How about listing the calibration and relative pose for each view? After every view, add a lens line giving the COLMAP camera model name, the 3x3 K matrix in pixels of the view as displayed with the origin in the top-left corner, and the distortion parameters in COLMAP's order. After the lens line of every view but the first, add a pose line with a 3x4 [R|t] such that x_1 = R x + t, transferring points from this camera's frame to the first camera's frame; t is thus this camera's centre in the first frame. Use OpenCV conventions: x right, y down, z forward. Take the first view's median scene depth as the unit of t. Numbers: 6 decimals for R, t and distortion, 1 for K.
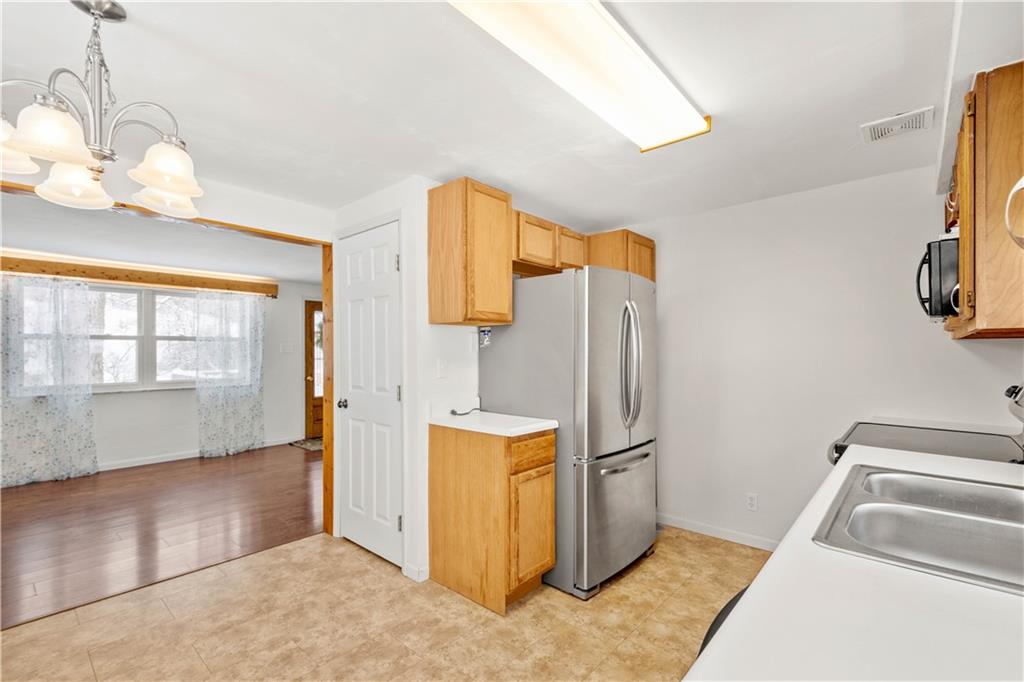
lens RADIAL K [[445.8, 0, 507.1], [0, 445.8, 355.3], [0, 0, 1]] dist [0.004208, -0.000571]
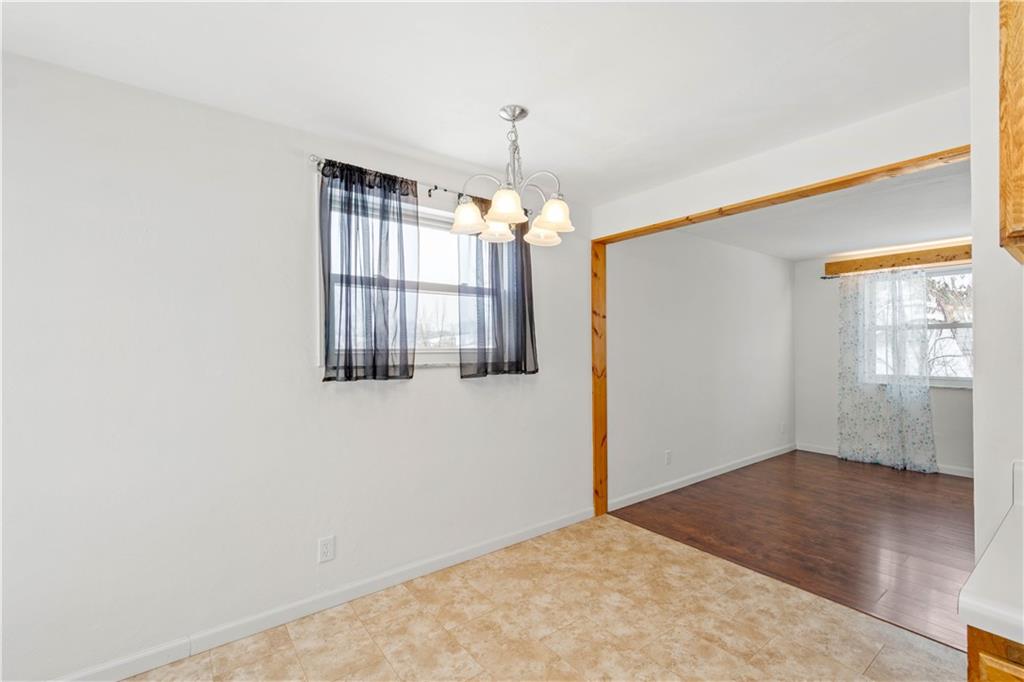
lens RADIAL K [[445.8, 0, 509.8], [0, 445.8, 346.8], [0, 0, 1]] dist [0.004208, -0.000571]
pose [[-0.186120, 0.007316, -0.982500, 0.156179], [0.002054, 0.999973, 0.007057, -0.006412], [0.982525, -0.000705, -0.186130, 0.317764]]
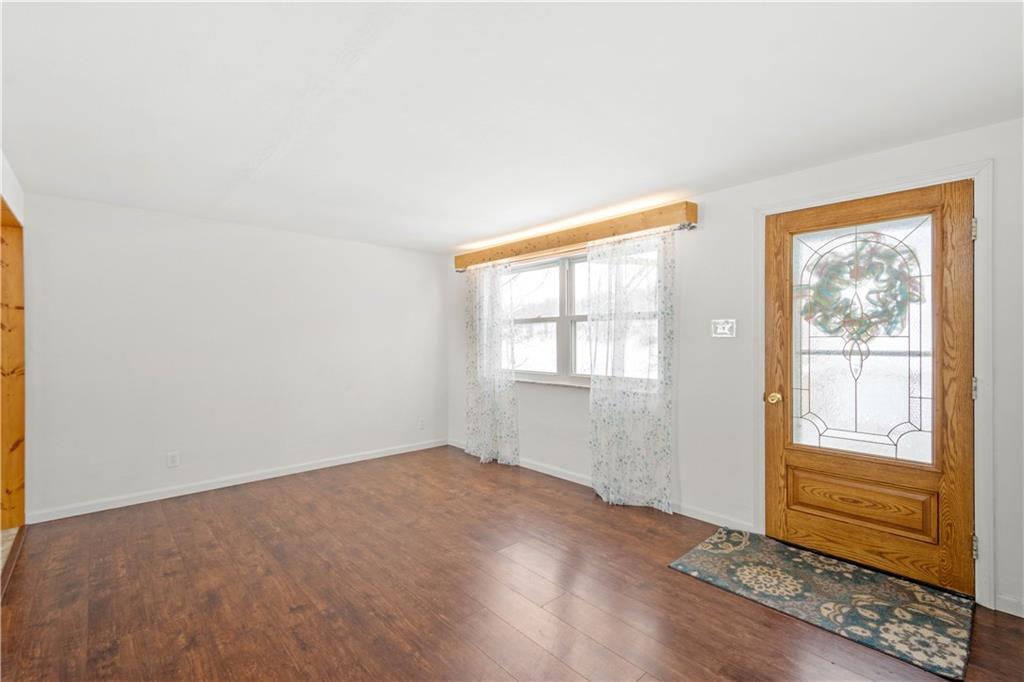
lens RADIAL K [[445.8, 0, 511.4], [0, 445.8, 343.7], [0, 0, 1]] dist [0.004208, -0.000571]
pose [[-0.089451, 0.019189, -0.995806, 0.003690], [-0.001223, 0.999812, 0.019376, -0.011041], [0.995991, 0.002951, -0.089410, 1.098096]]
